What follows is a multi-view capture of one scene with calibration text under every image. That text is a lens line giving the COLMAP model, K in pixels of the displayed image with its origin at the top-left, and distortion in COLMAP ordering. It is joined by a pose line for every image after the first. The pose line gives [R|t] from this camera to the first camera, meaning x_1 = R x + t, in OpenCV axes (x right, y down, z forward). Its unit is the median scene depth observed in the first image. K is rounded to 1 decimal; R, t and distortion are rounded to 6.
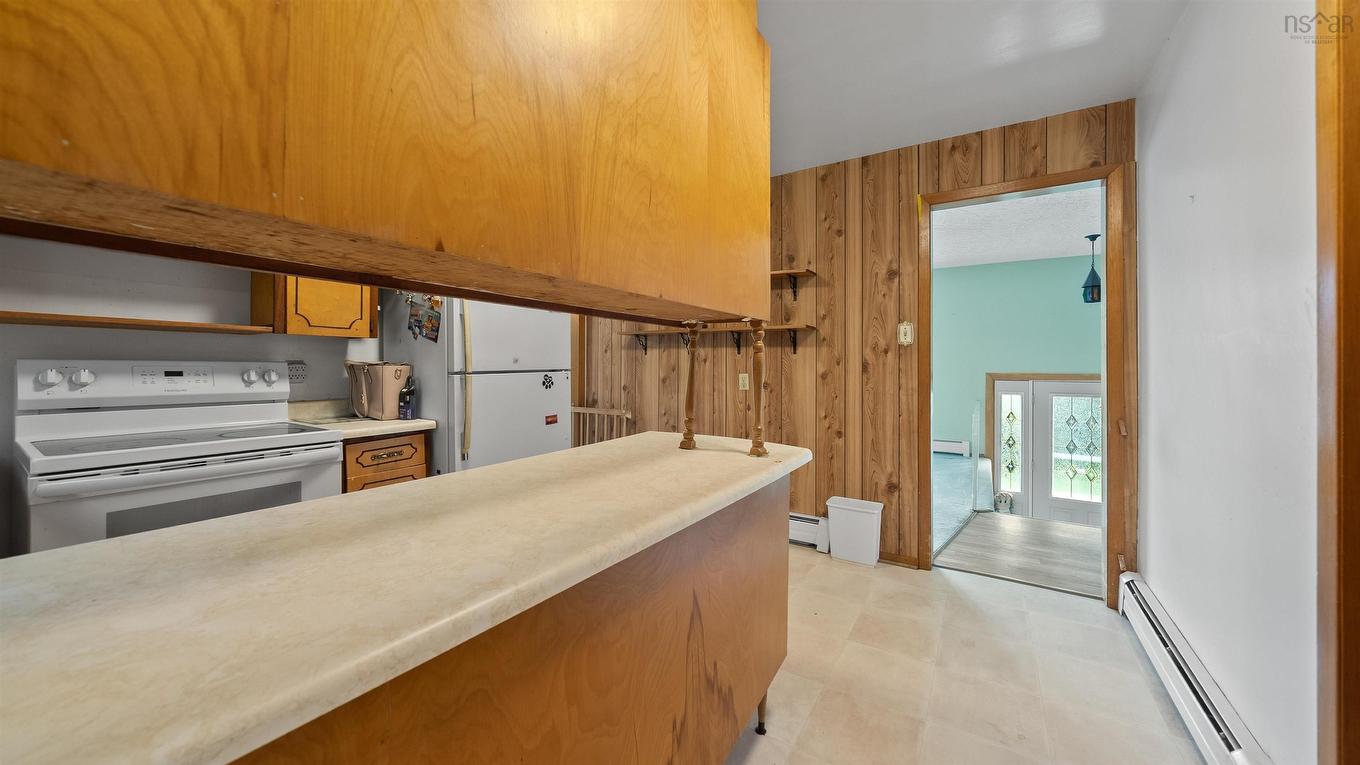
lens RADIAL K [[489.9, 0, 680.0], [0, 489.9, 382.5], [0, 0, 1]] dist [-0.000625, 0.000007]
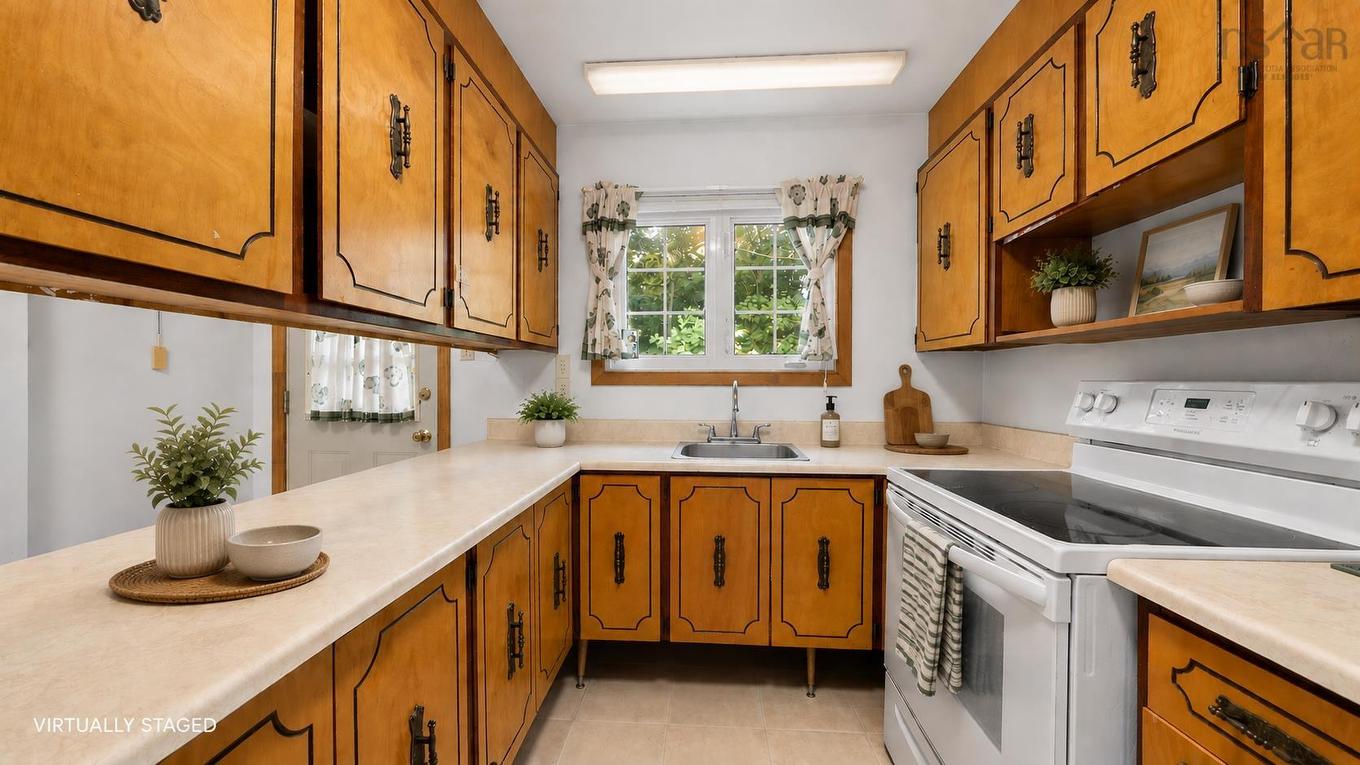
lens RADIAL K [[476.1, 0, 680.0], [0, 476.1, 382.5], [0, 0, 1]] dist [-0.000288, 0.000103]
pose [[-0.877470, -0.002734, -0.479623, -0.185075], [-0.017965, 0.999469, 0.027168, -0.038546], [0.479294, 0.032456, -0.877054, 0.994765]]
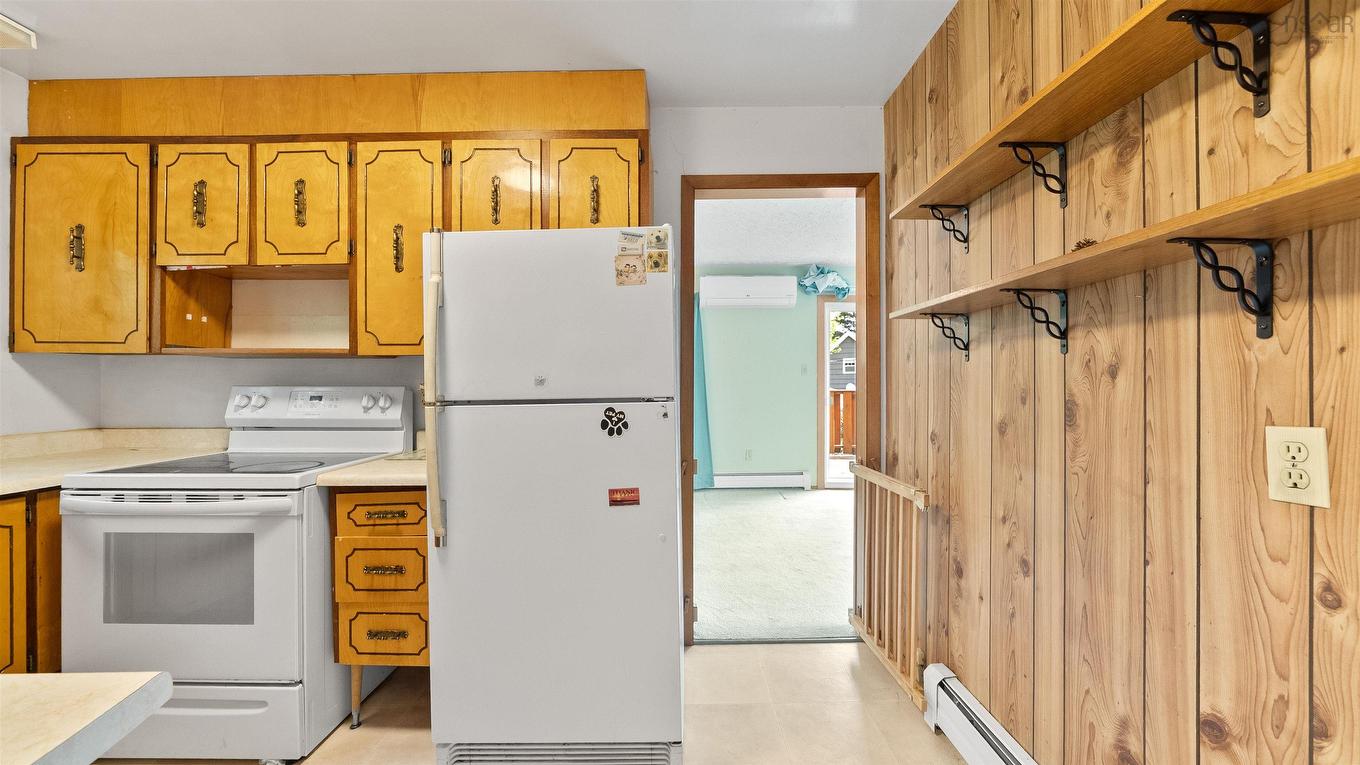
lens RADIAL K [[489.9, 0, 680.0], [0, 489.9, 382.5], [0, 0, 1]] dist [-0.000625, 0.000007]
pose [[0.530513, -0.009149, -0.847627, 0.232685], [-0.022997, 0.999418, -0.025181, -0.036215], [0.847364, 0.032852, 0.529994, 0.915535]]
